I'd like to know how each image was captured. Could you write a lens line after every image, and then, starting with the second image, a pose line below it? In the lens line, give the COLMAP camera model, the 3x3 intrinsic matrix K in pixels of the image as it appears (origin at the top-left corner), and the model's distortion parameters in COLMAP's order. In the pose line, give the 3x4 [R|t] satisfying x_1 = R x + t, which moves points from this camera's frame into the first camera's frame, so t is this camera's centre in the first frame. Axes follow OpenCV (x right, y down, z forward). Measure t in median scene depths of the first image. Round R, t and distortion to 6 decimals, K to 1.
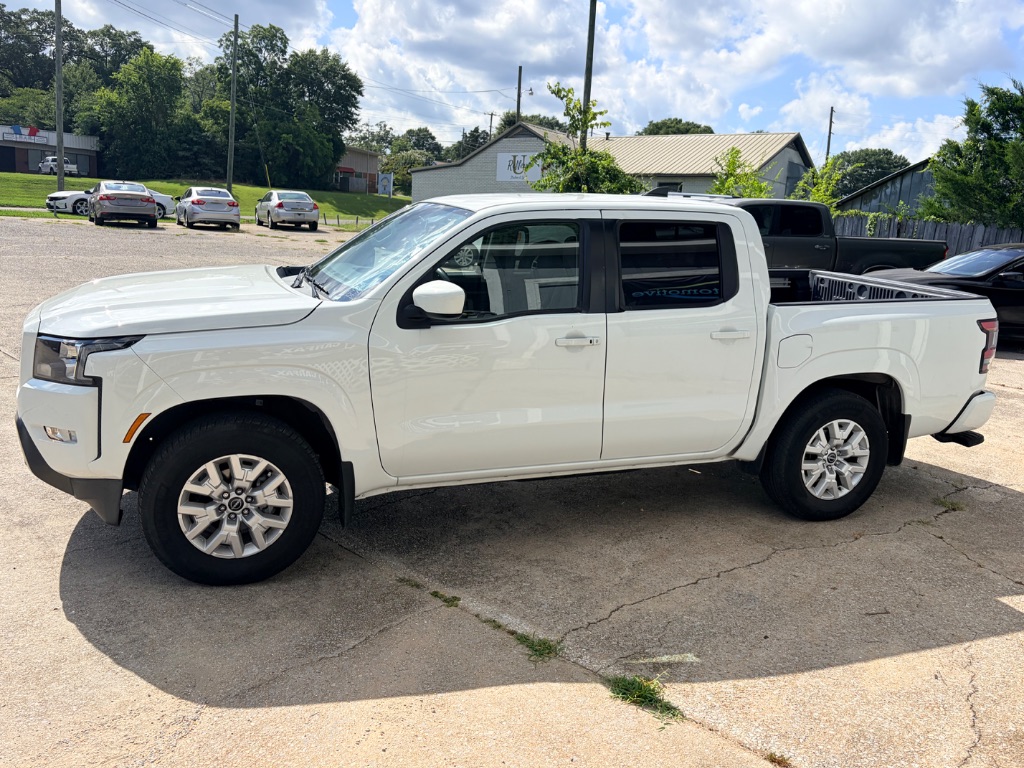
lens RADIAL K [[853.5, 0, 514.5], [0, 853.5, 378.0], [0, 0, 1]] dist [0.015325, -0.007526]
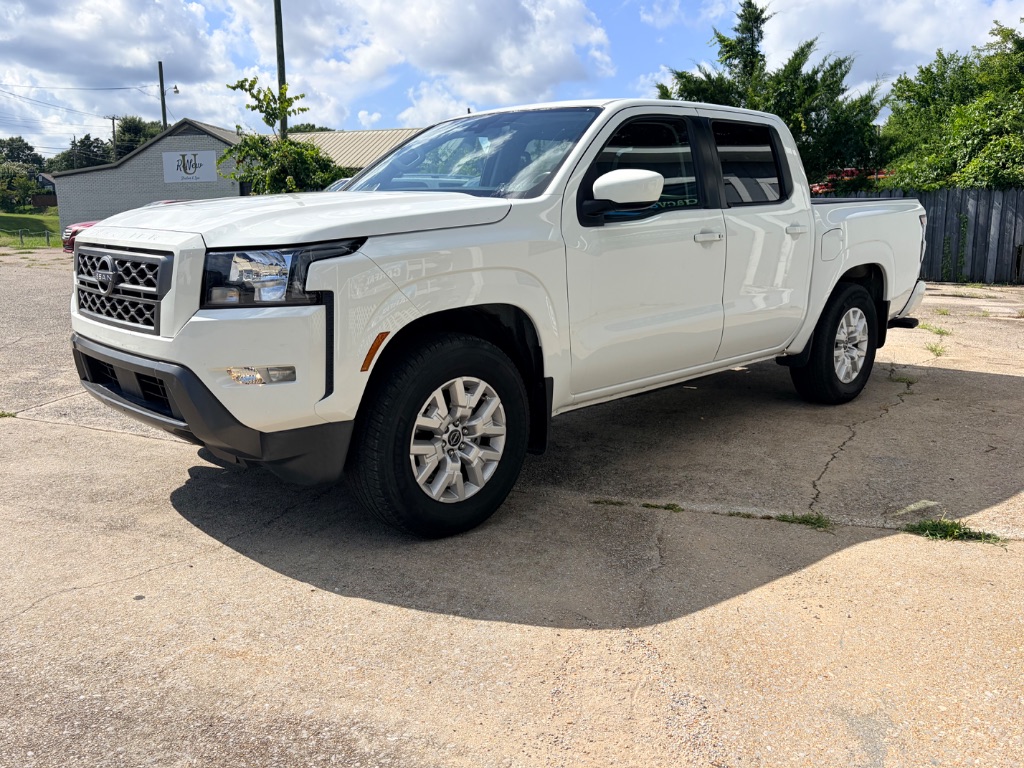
lens RADIAL K [[853.5, 0, 497.3], [0, 853.5, 386.0], [0, 0, 1]] dist [0.015325, -0.007526]
pose [[0.916635, -0.126296, 0.379248, -0.060942], [0.127109, 0.991622, 0.023008, 0.008229], [-0.378976, 0.027116, 0.925009, 0.019604]]
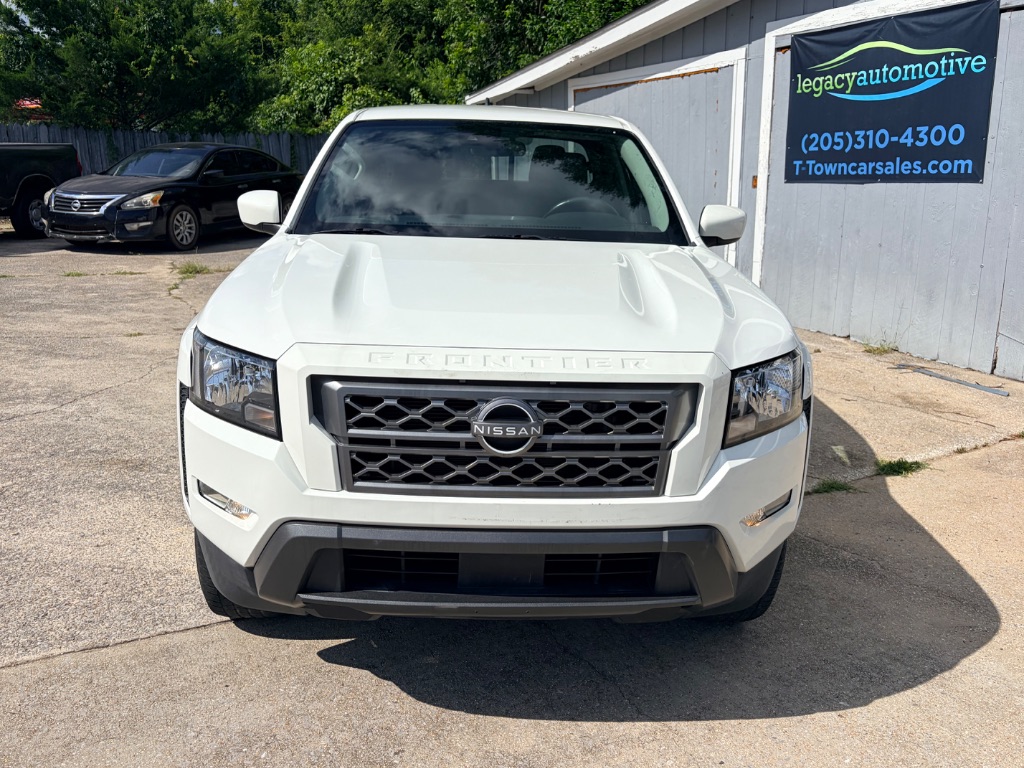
lens RADIAL K [[853.5, 0, 489.8], [0, 853.5, 391.7], [0, 0, 1]] dist [0.015325, -0.007526]
pose [[0.306040, -0.309593, 0.900273, -0.112034], [0.187263, 0.946748, 0.261917, -0.022389], [-0.933419, 0.088431, 0.347719, 0.094236]]
